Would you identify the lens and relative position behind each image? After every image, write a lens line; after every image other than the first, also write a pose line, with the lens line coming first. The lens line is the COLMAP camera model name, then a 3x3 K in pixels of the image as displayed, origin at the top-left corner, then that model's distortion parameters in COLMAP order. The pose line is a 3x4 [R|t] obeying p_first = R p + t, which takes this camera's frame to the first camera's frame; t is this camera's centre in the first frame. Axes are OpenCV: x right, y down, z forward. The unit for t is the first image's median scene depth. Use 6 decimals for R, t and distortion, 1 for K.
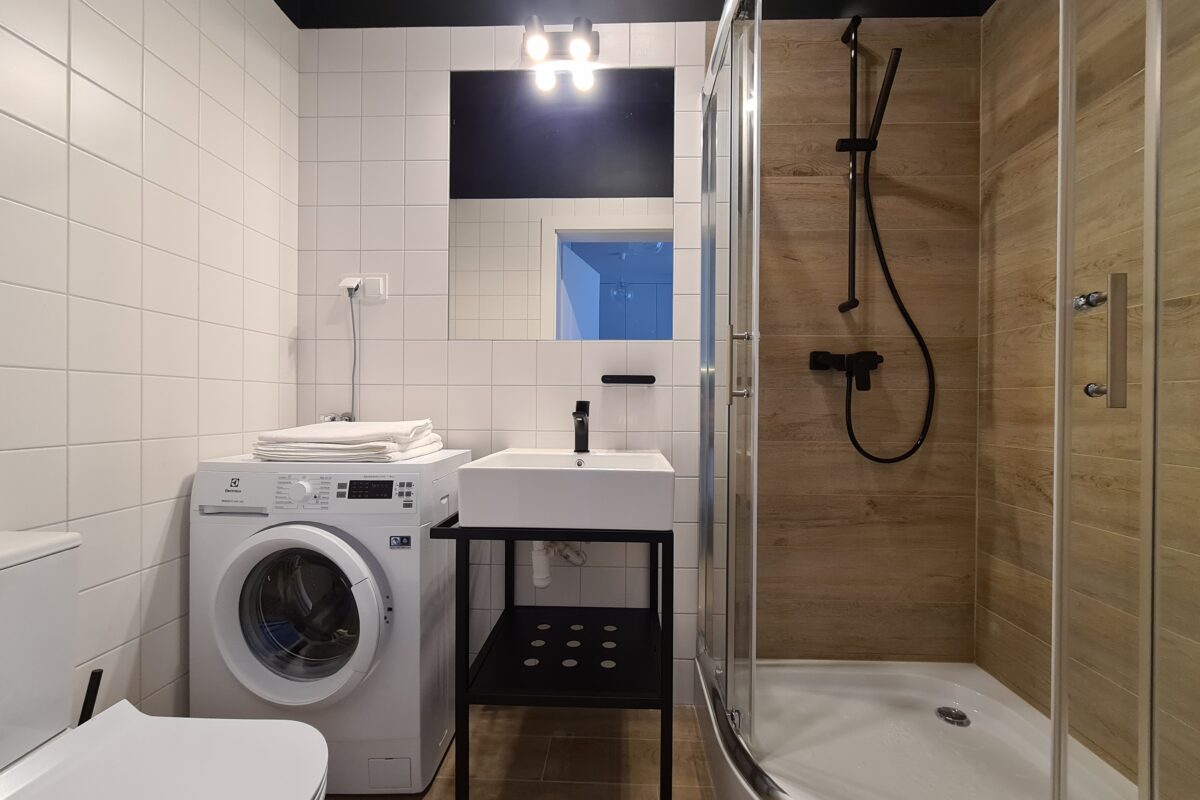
lens RADIAL K [[489.7, 0, 606.1], [0, 489.7, 402.9], [0, 0, 1]] dist [-0.000774, 0.000205]
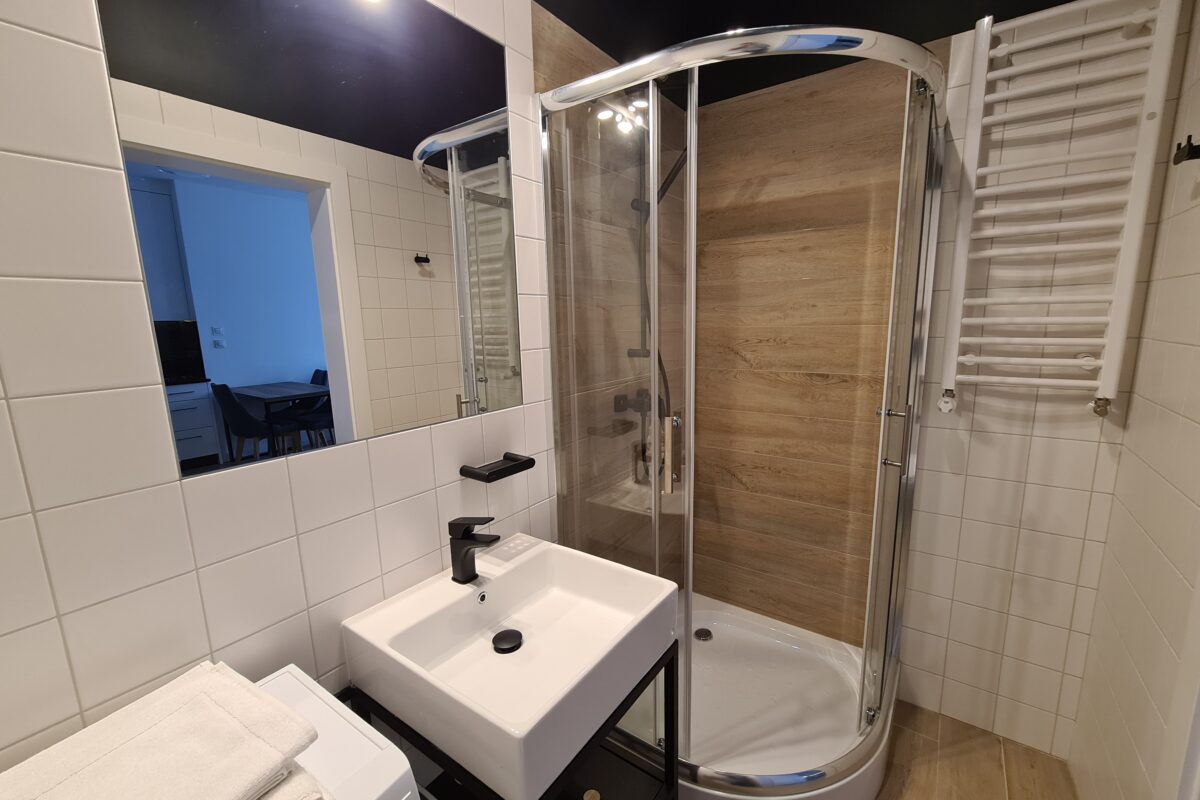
lens RADIAL K [[489.7, 0, 606.1], [0, 489.7, 402.9], [0, 0, 1]] dist [-0.000774, 0.000205]
pose [[0.544397, -0.162259, 0.822985, -0.559598], [0.026058, 0.983911, 0.176750, -0.322310], [-0.838423, -0.074777, 0.539867, 0.495626]]
